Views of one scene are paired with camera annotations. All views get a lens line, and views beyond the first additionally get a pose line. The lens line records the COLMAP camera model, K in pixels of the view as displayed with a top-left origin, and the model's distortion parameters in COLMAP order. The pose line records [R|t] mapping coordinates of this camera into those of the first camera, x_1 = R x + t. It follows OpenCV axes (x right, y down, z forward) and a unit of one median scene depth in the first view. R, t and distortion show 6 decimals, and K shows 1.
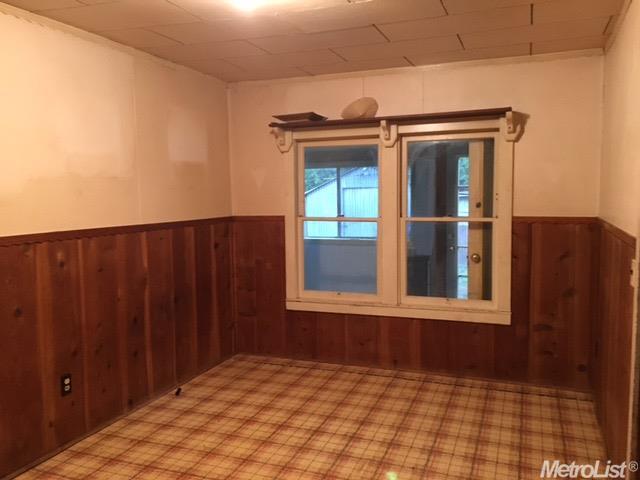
lens RADIAL K [[551.0, 0, 321.9], [0, 551.0, 238.9], [0, 0, 1]] dist [0.053927, 0.003274]
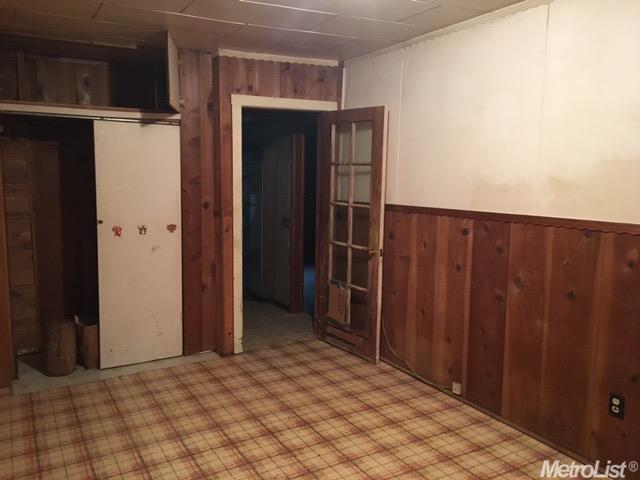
lens RADIAL K [[551.0, 0, 321.8], [0, 551.0, 241.0], [0, 0, 1]] dist [0.053927, 0.003274]
pose [[-0.631684, 0.102166, -0.768464, 0.493232], [-0.066433, 0.980497, 0.184963, -0.119605], [0.772374, 0.167889, -0.612578, 1.255372]]
